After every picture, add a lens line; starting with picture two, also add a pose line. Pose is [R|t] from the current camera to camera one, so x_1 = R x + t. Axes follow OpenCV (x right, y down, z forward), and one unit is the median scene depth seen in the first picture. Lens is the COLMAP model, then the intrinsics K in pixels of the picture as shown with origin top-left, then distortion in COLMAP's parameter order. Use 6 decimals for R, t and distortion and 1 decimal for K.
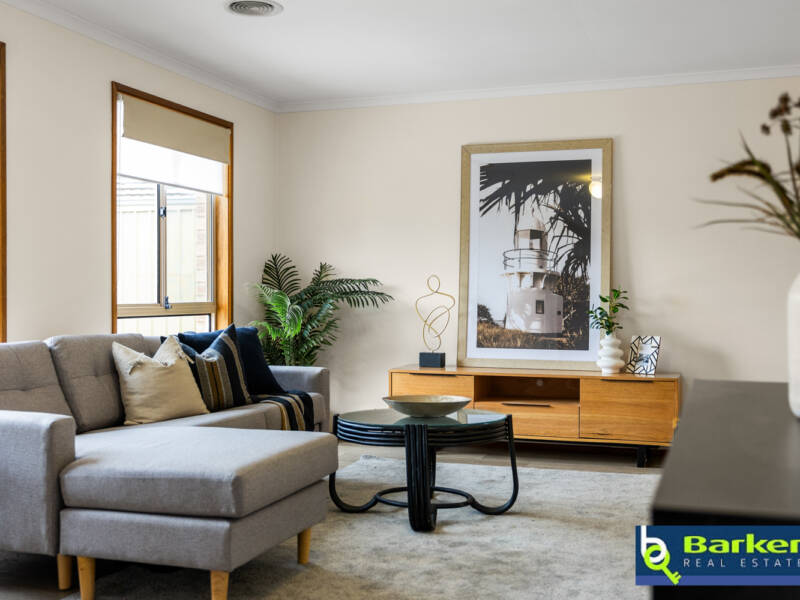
lens RADIAL K [[830.9, 0, 400.0], [0, 830.9, 300.0], [0, 0, 1]] dist [-0.012256, -0.003527]
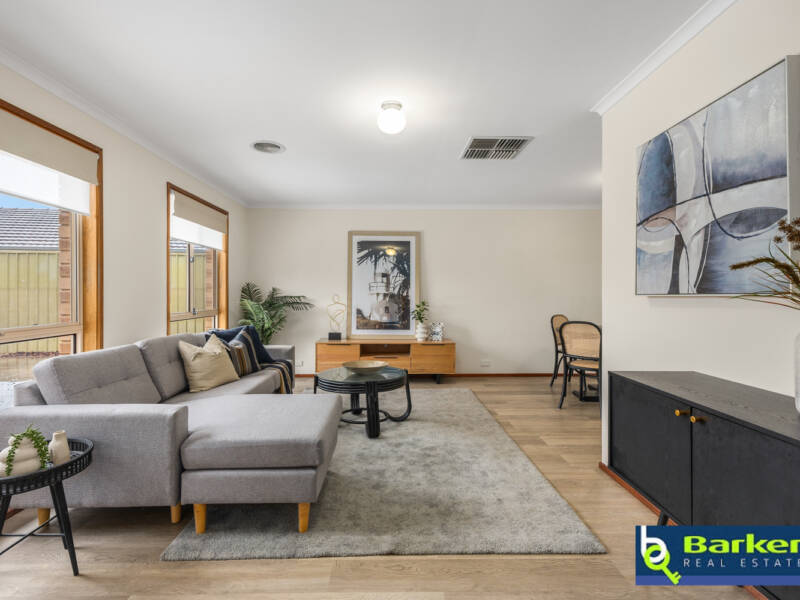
lens RADIAL K [[366.7, 0, 398.6], [0, 366.7, 297.3], [0, 0, 1]] dist [-0.001017, -0.000182]
pose [[0.949617, 0.000256, 0.313413, -0.102180], [0.001799, 0.999979, -0.006268, -0.018560], [-0.313408, 0.006516, 0.949596, 0.113070]]
